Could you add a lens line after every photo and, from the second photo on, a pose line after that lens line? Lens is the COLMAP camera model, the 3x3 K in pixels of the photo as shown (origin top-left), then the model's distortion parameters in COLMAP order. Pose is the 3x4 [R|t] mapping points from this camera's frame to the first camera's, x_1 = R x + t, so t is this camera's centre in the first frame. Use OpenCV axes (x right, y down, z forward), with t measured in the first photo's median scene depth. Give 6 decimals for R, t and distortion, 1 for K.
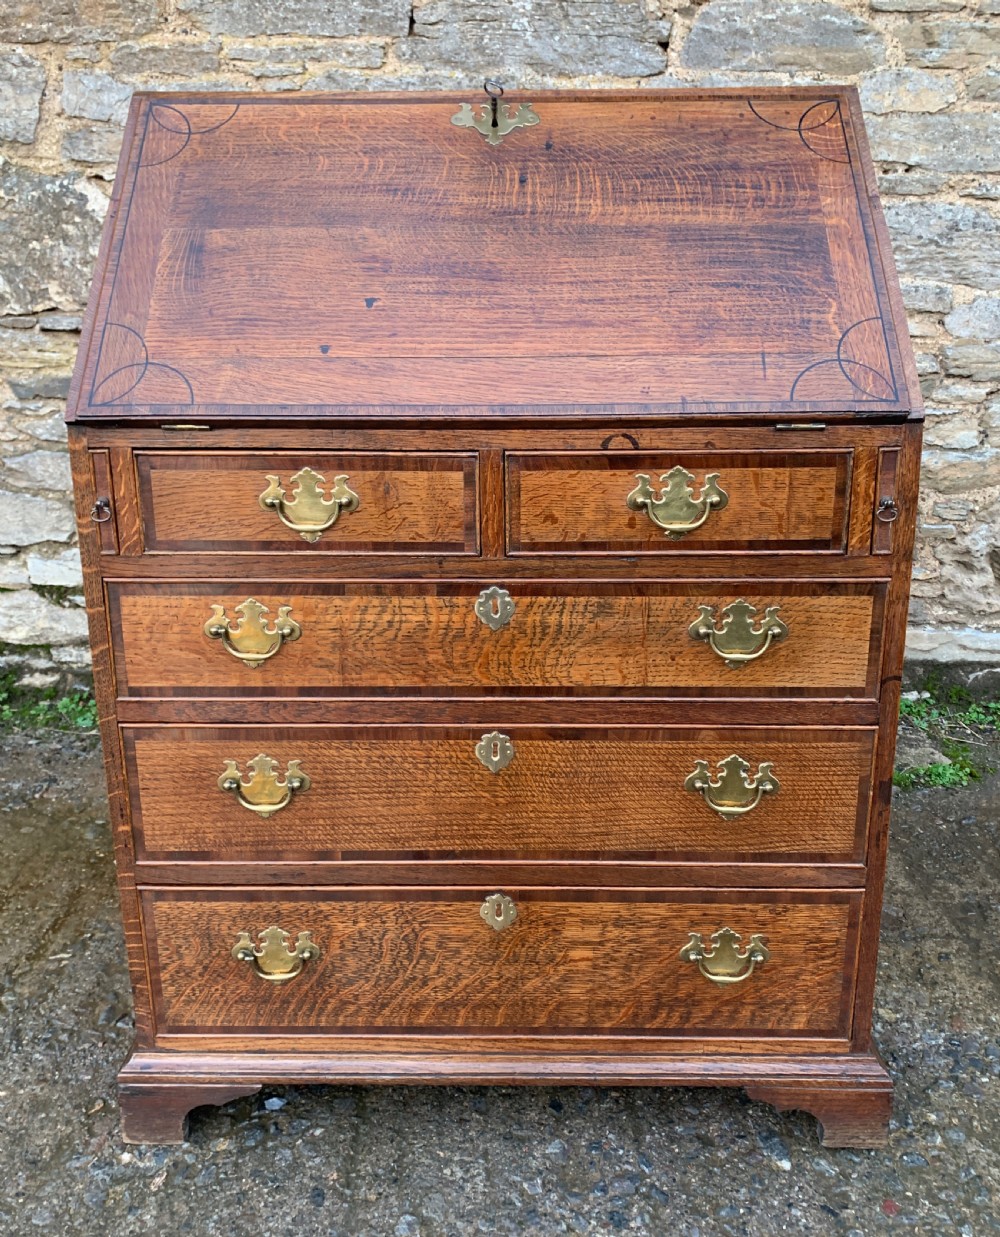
lens RADIAL K [[1055.6, 0, 502.2], [0, 1055.6, 581.5], [0, 0, 1]] dist [0.062889, -0.068479]
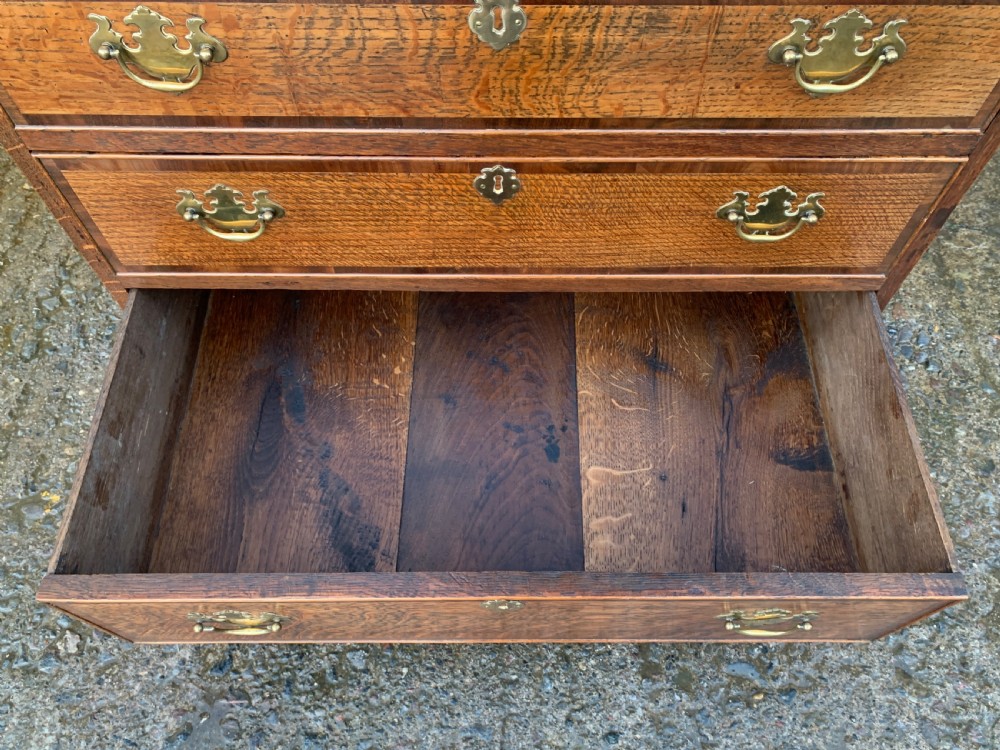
lens RADIAL K [[765.7, 0, 503.6], [0, 765.7, 355.4], [0, 0, 1]] dist [0.031523, -0.027274]
pose [[0.999956, -0.006793, 0.006426, -0.007143], [0.000694, 0.739252, 0.673429, -0.146902], [-0.009325, -0.673395, 0.739224, 0.459278]]
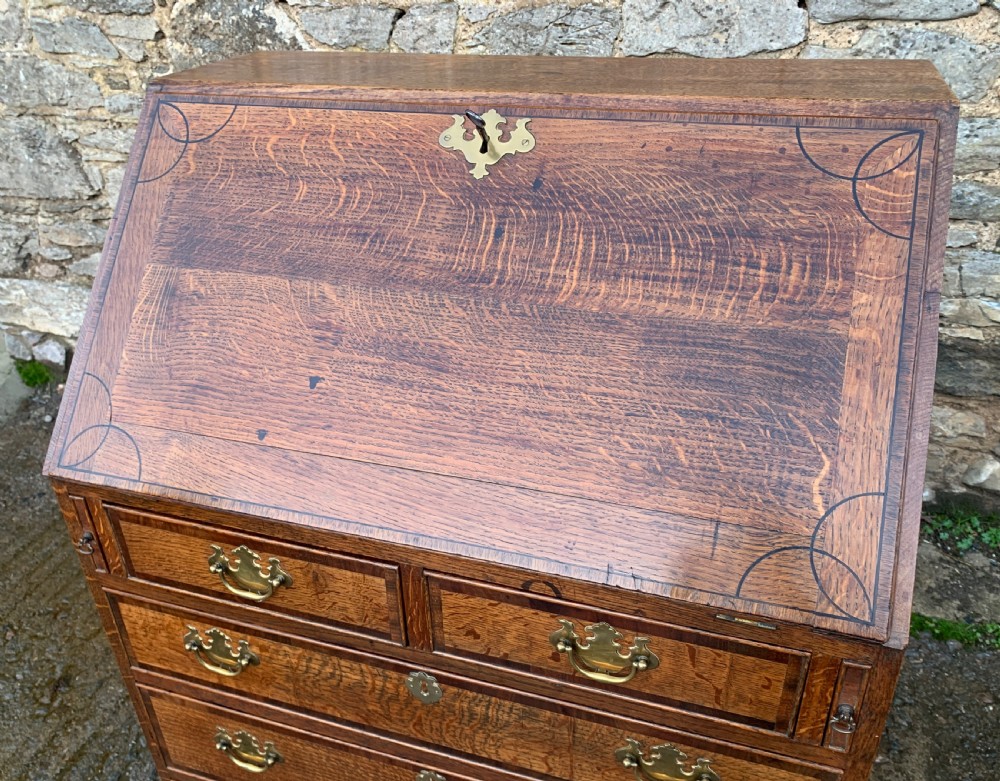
lens RADIAL K [[807.1, 0, 493.7], [0, 807.1, 394.6], [0, 0, 1]] dist [0.047801, -0.045394]
pose [[0.954880, 0.132031, -0.266028, 0.216644], [-0.059397, 0.962550, 0.264518, -0.435128], [0.290990, -0.236782, 0.926962, 0.352732]]
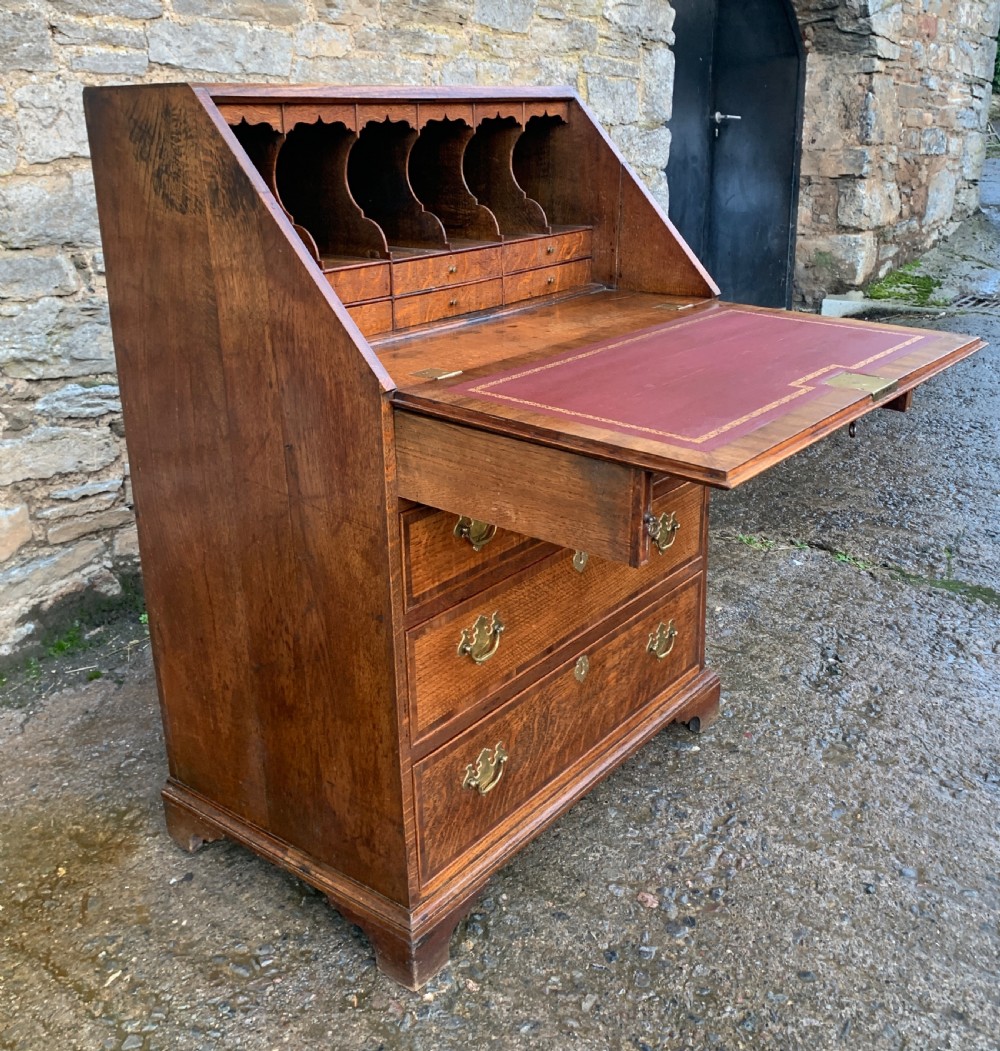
lens RADIAL K [[1094.1, 0, 473.8], [0, 1094.1, 462.4], [0, 0, 1]] dist [0.016821, 0.000000]
pose [[0.621244, -0.254280, 0.741214, -1.162619], [0.244832, 0.961519, 0.124654, -0.182681], [-0.744388, 0.104033, 0.659594, 0.110694]]
